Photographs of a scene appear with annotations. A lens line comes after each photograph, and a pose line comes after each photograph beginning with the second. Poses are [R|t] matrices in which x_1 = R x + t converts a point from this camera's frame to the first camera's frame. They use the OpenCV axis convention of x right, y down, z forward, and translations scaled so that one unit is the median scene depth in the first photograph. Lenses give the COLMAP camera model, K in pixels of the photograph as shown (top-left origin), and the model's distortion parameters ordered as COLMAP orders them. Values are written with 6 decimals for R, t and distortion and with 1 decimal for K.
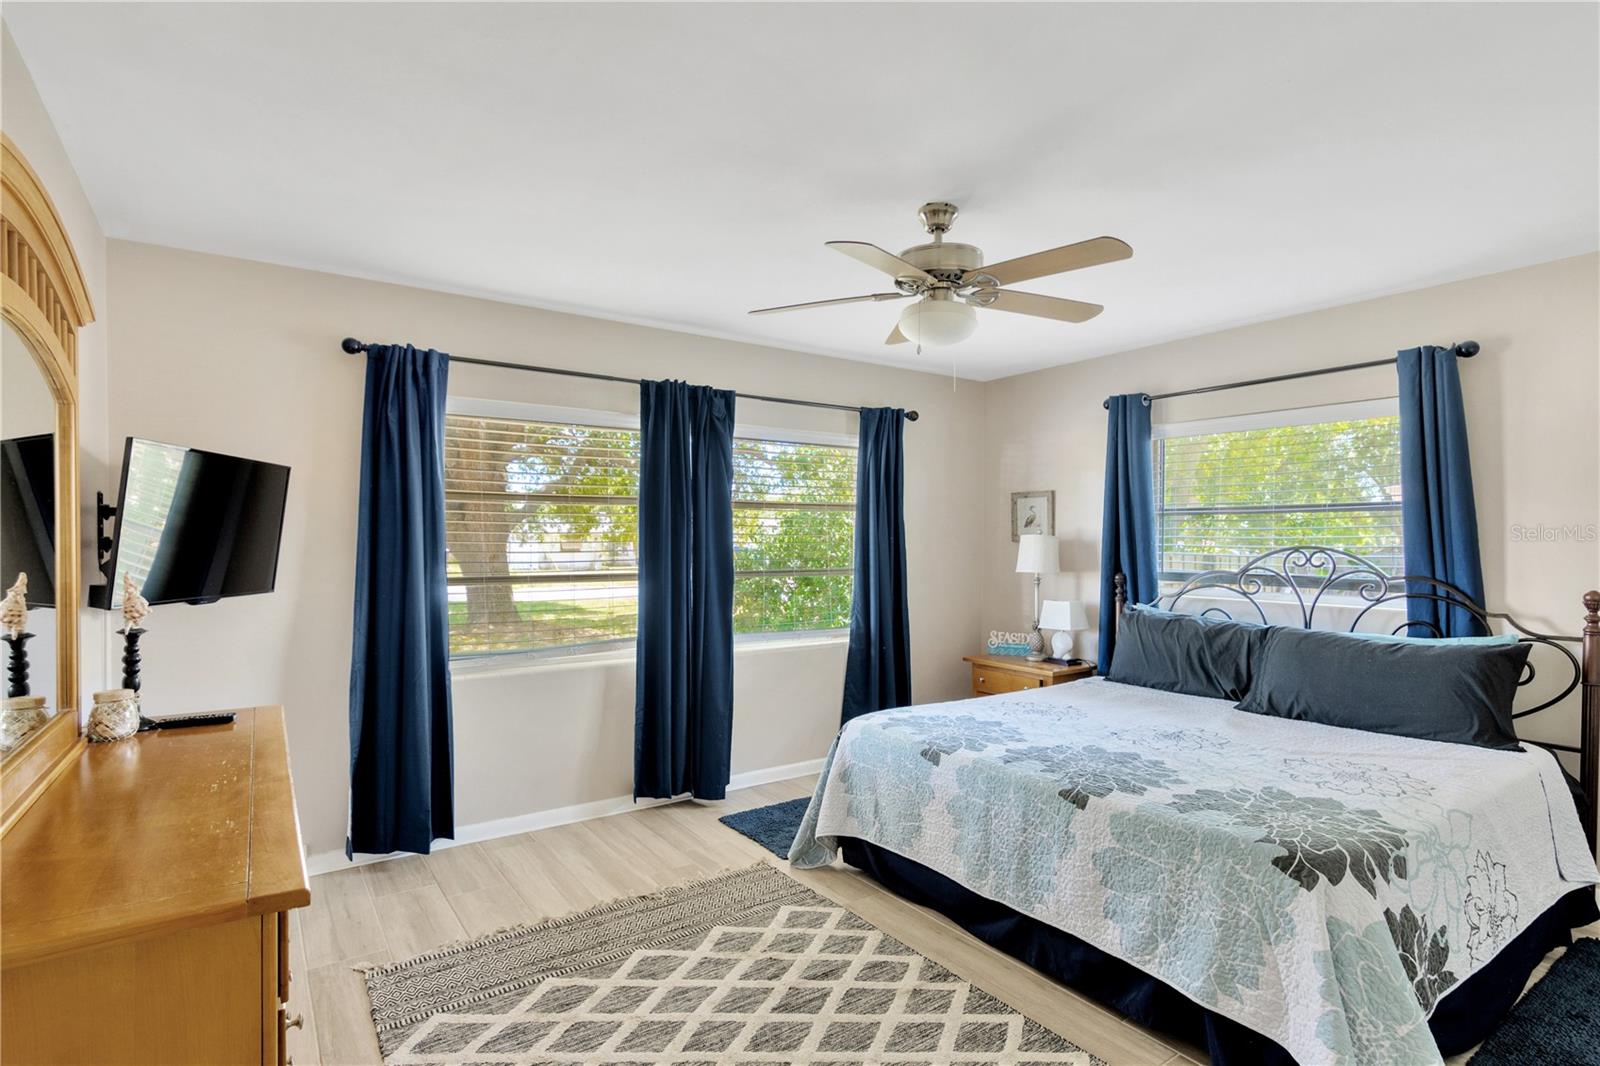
lens RADIAL K [[781.9, 0, 802.1], [0, 781.9, 526.1], [0, 0, 1]] dist [0.001465, 0.001017]
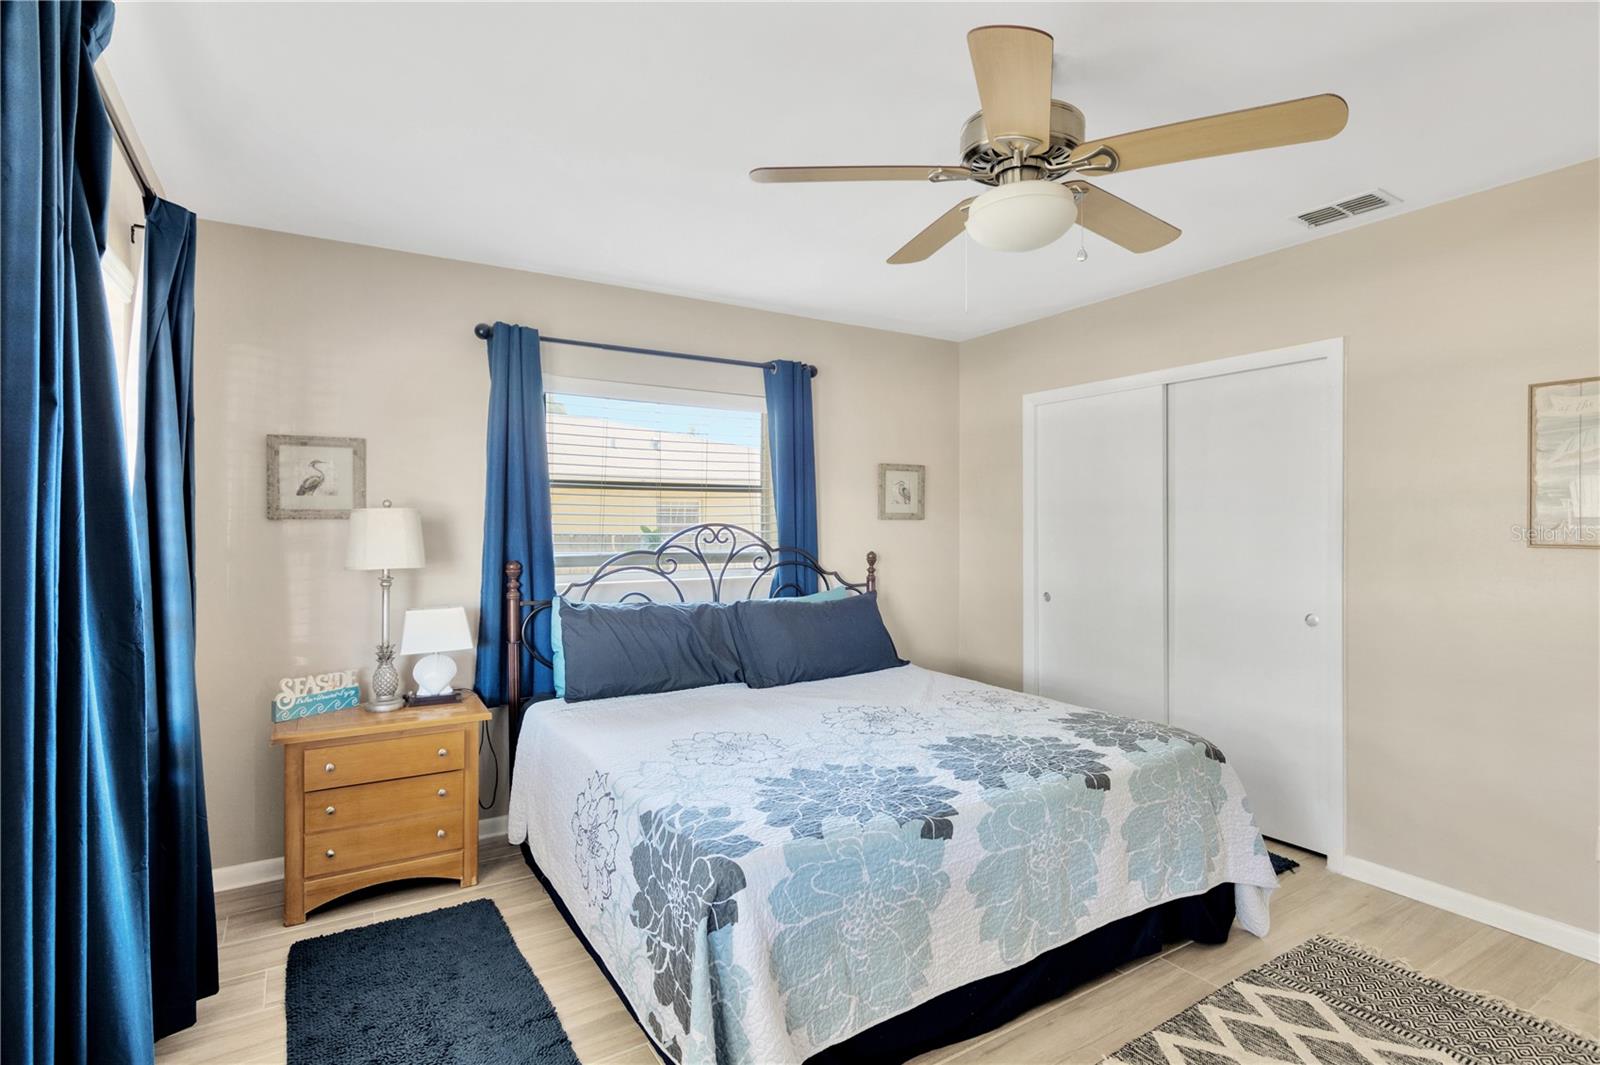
lens RADIAL K [[781.9, 0, 802.1], [0, 781.9, 525.6], [0, 0, 1]] dist [0.001465, 0.001017]
pose [[0.064175, -0.005537, 0.997923, -0.398841], [-0.016255, 0.999846, 0.006593, 0.020224], [-0.997806, -0.016644, 0.064075, 0.826888]]
